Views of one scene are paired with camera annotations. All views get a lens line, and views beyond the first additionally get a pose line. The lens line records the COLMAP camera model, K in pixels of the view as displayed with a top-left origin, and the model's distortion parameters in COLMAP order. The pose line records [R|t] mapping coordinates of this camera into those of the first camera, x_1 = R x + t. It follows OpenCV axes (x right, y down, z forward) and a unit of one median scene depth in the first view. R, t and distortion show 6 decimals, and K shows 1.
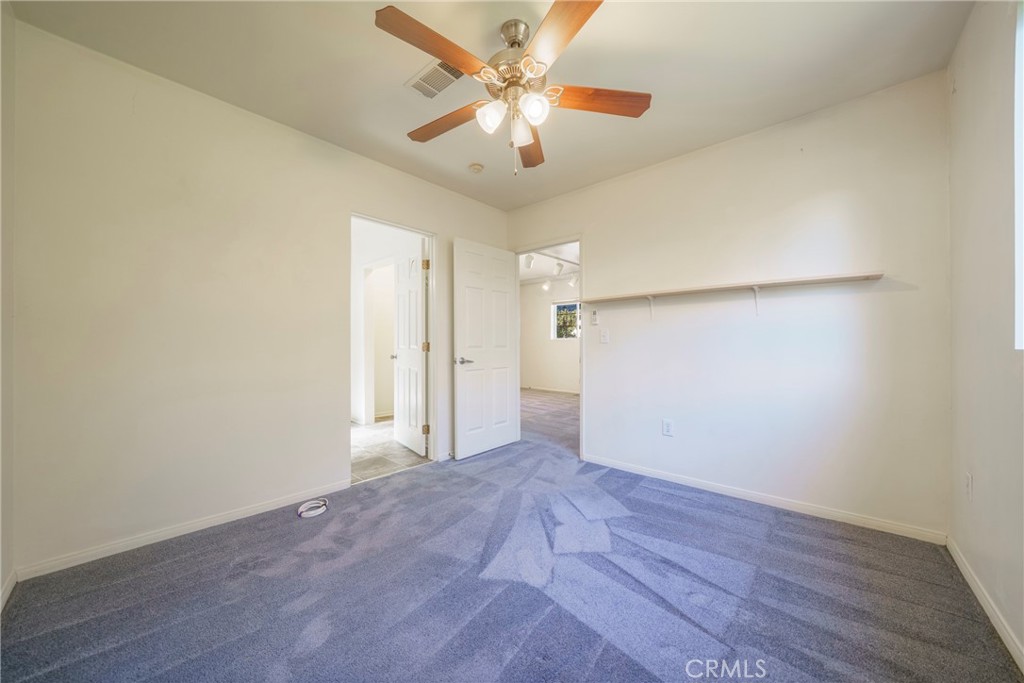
lens RADIAL K [[360.7, 0, 512.0], [0, 360.7, 341.5], [0, 0, 1]] dist [-0.001052, -0.000079]
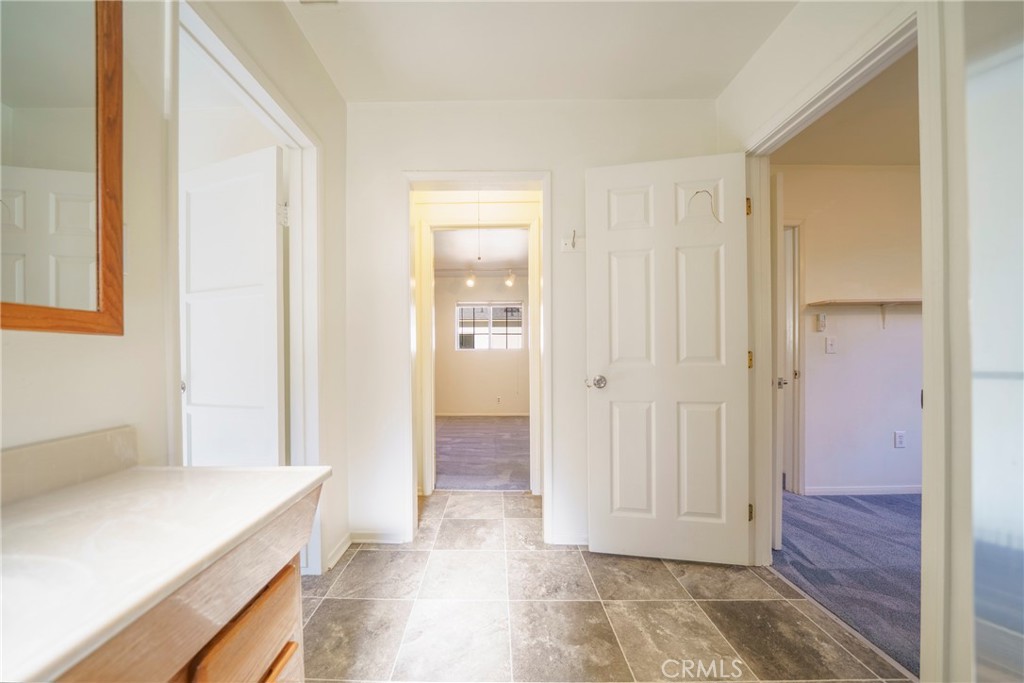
lens RADIAL K [[373.9, 0, 500.8], [0, 373.9, 357.0], [0, 0, 1]] dist [-0.000964, -0.000107]
pose [[0.740618, -0.008087, 0.671878, -0.897319], [0.004049, 0.999963, 0.007572, 0.002700], [-0.671914, -0.002887, 0.740623, 0.836191]]
